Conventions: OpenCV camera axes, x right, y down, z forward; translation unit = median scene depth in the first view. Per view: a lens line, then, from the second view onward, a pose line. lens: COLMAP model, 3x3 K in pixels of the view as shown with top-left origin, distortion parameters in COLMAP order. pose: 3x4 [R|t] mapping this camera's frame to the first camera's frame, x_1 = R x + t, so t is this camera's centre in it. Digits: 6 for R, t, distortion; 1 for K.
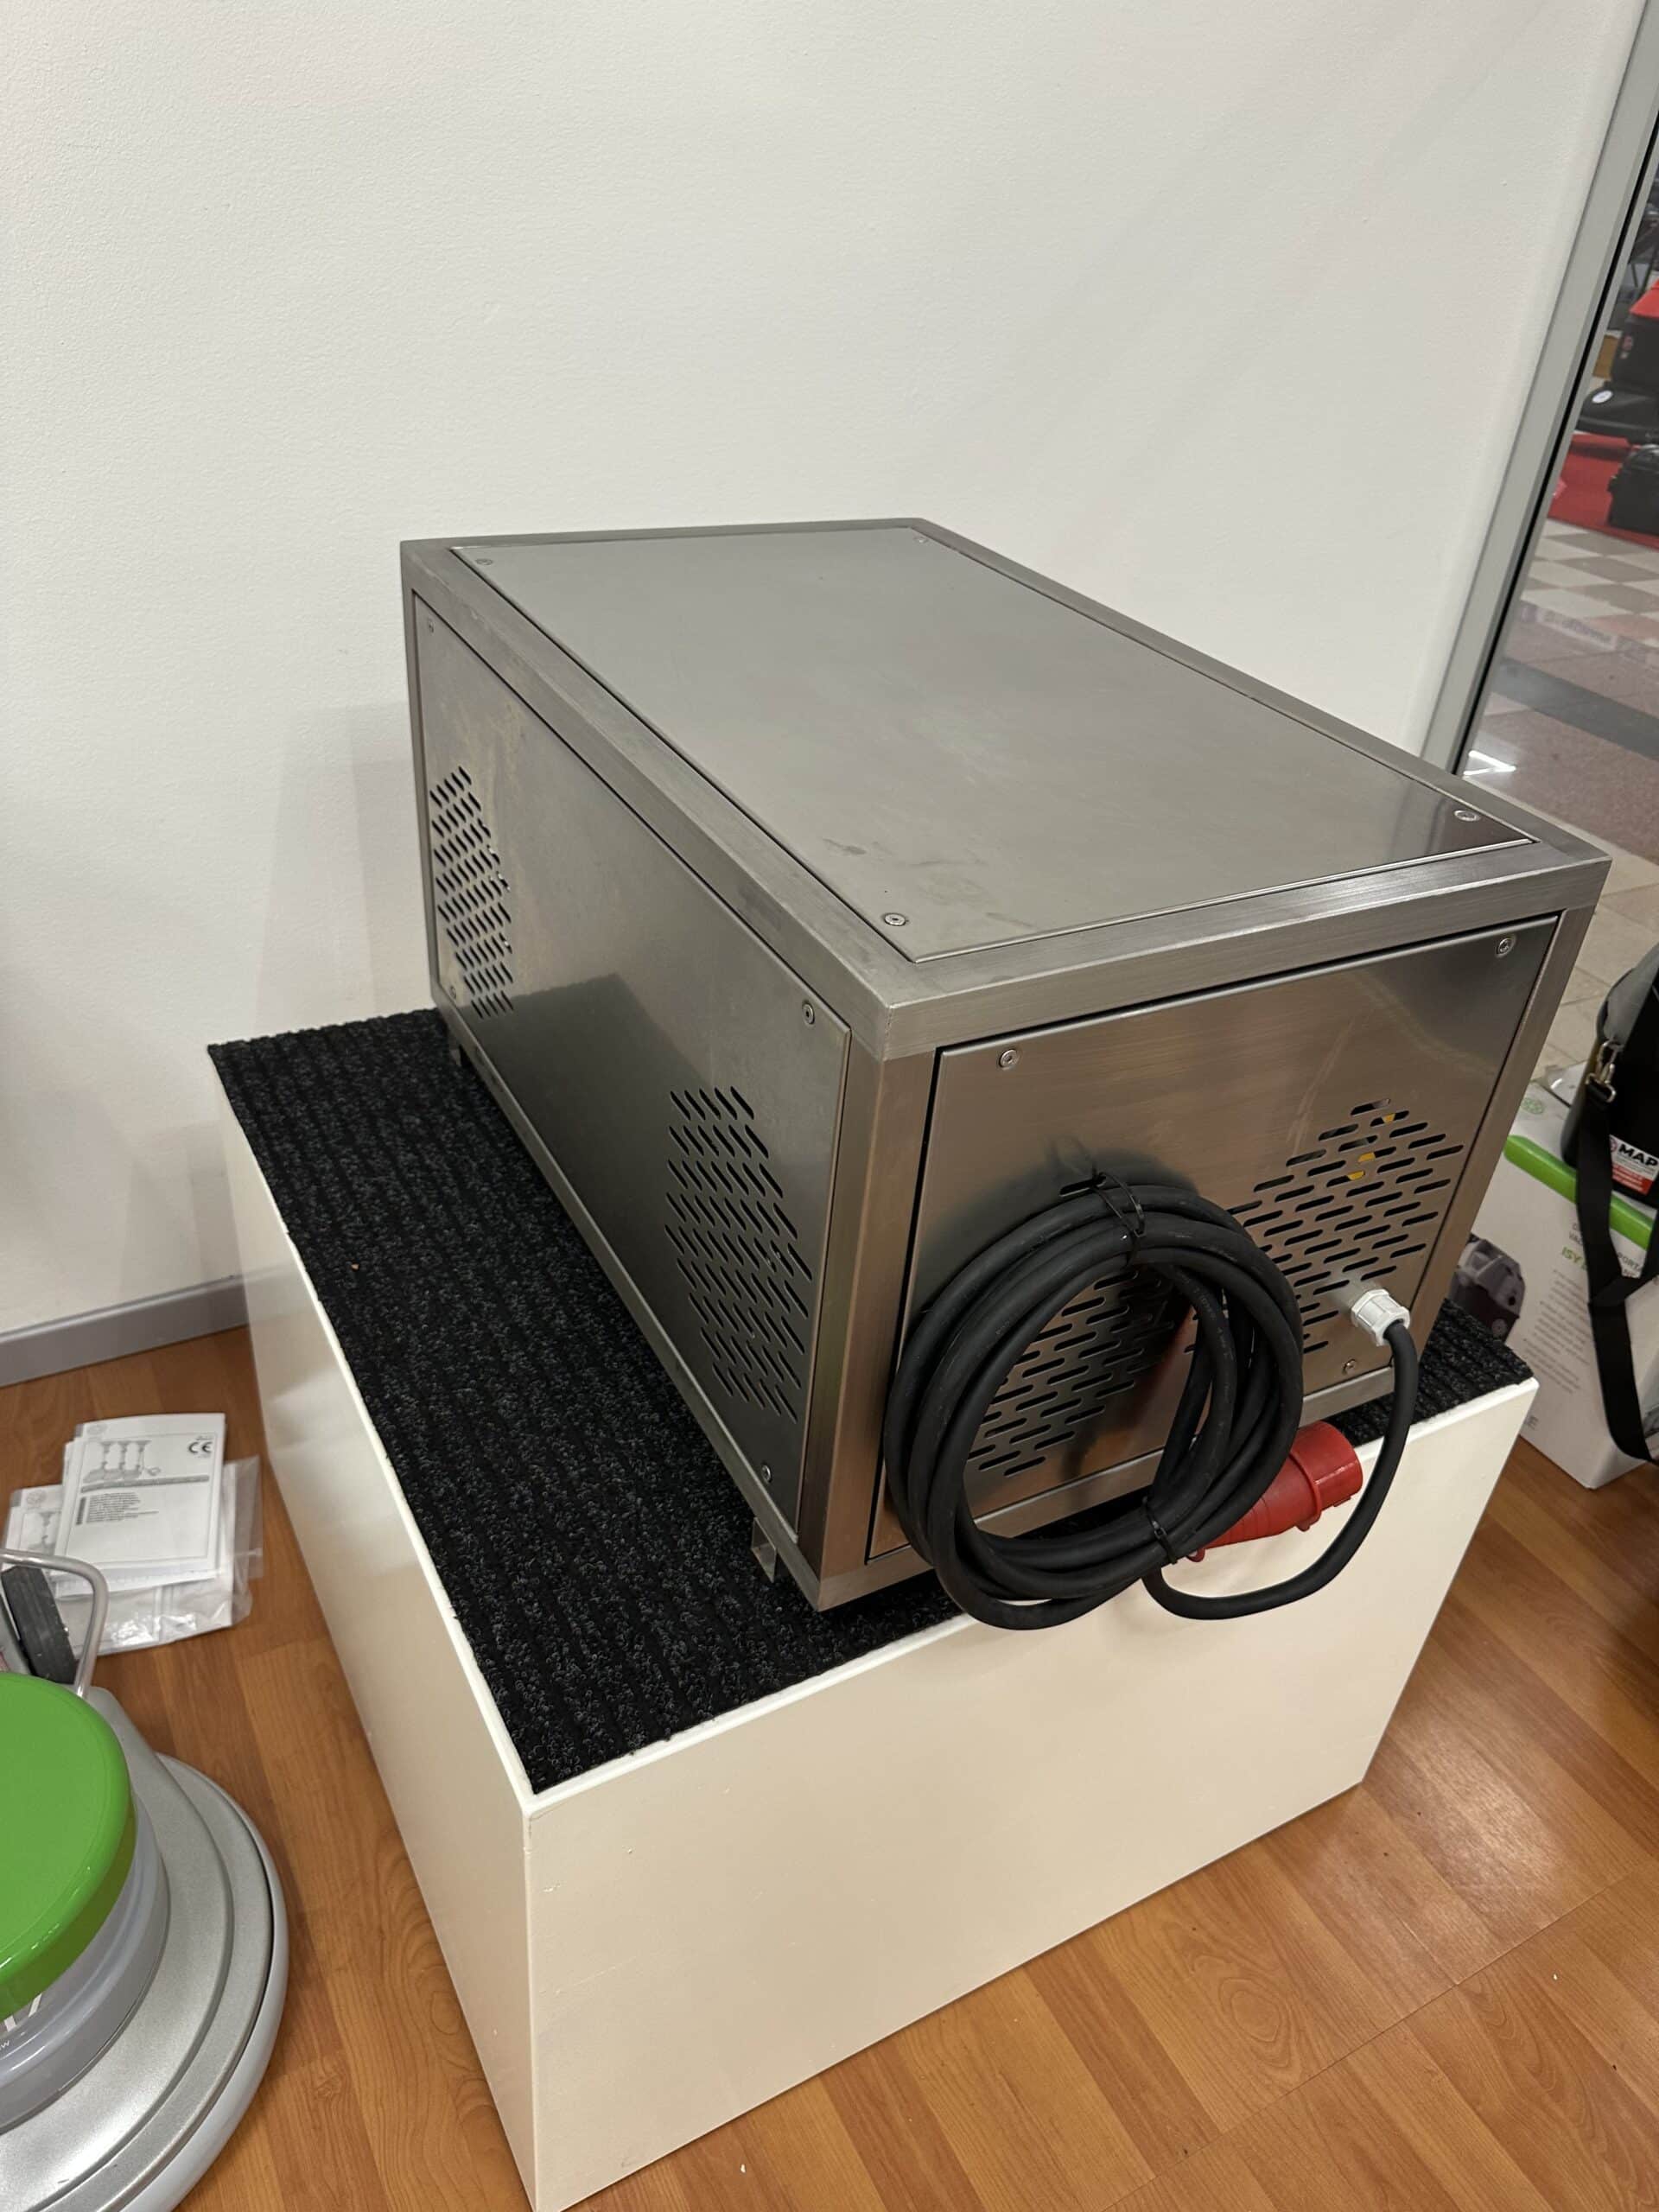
lens RADIAL K [[1581.2, 0, 816.2], [0, 1581.2, 1107.4], [0, 0, 1]] dist [0.004245, -0.011320]
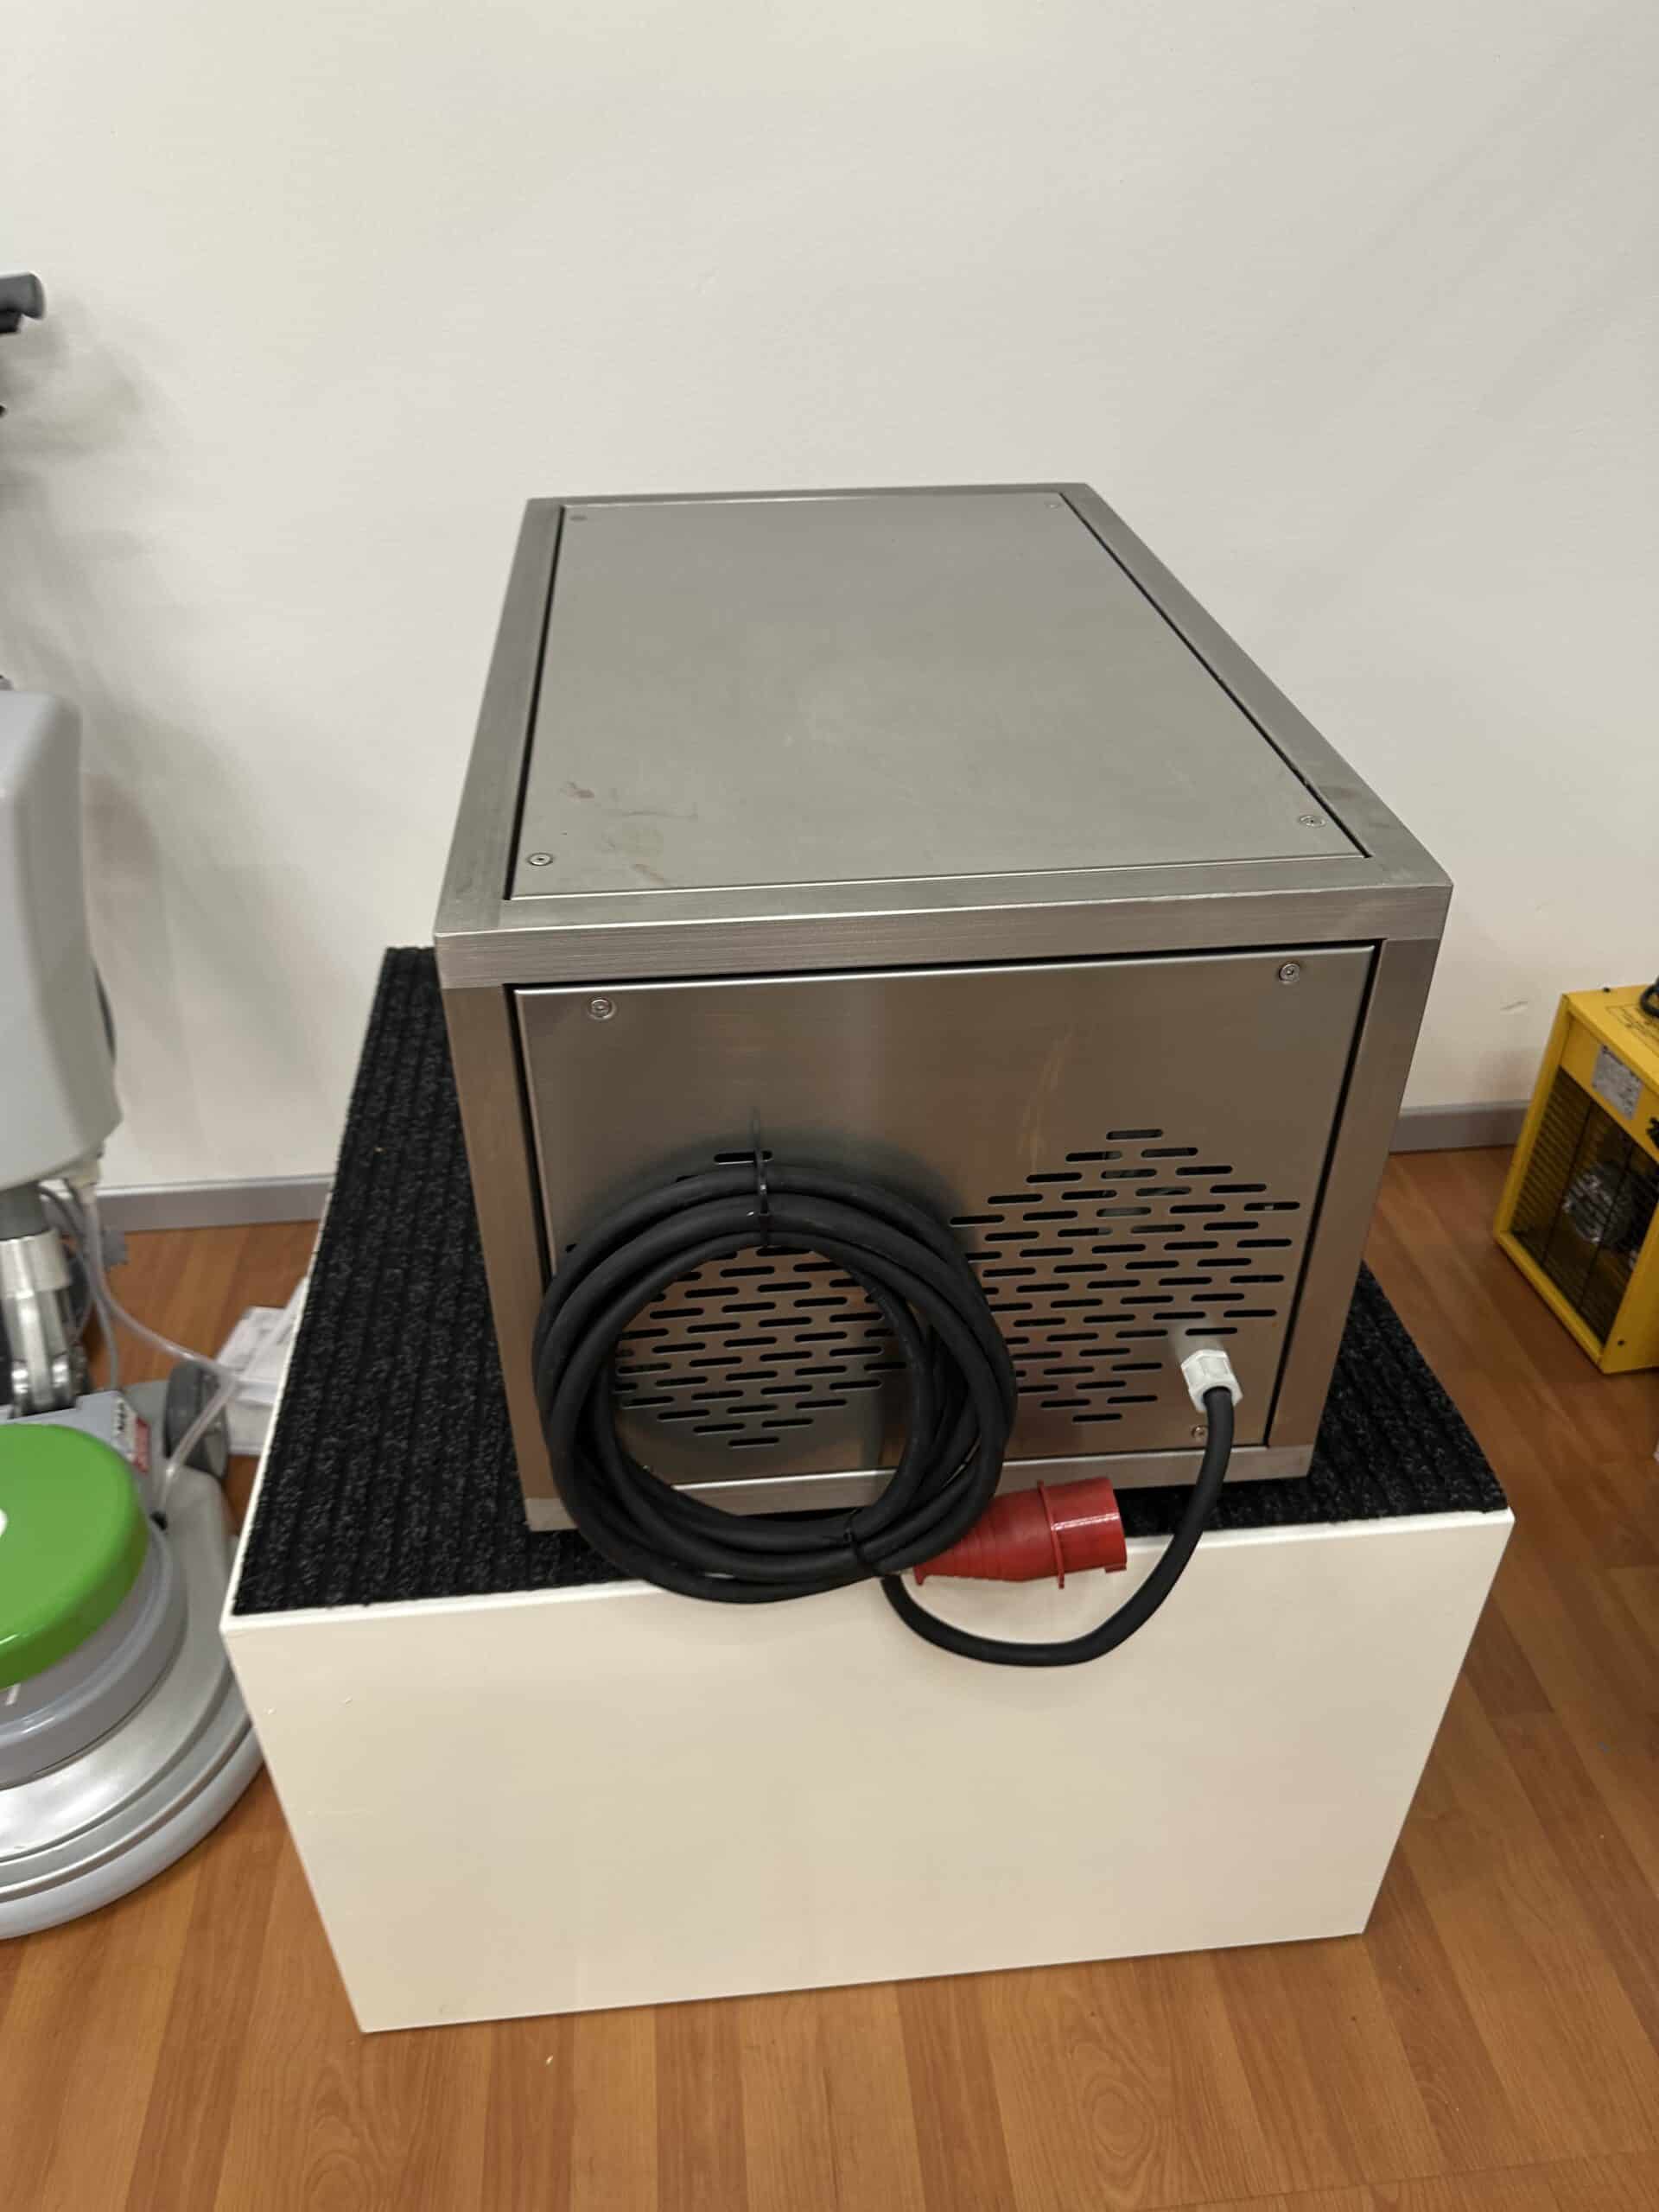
lens RADIAL K [[1581.2, 0, 816.5], [0, 1581.2, 1106.5], [0, 0, 1]] dist [0.004245, -0.011320]
pose [[0.916402, 0.152650, -0.370008, 0.467897], [-0.149794, 0.988039, 0.036627, -0.019449], [0.371173, 0.021860, 0.928306, 0.092693]]
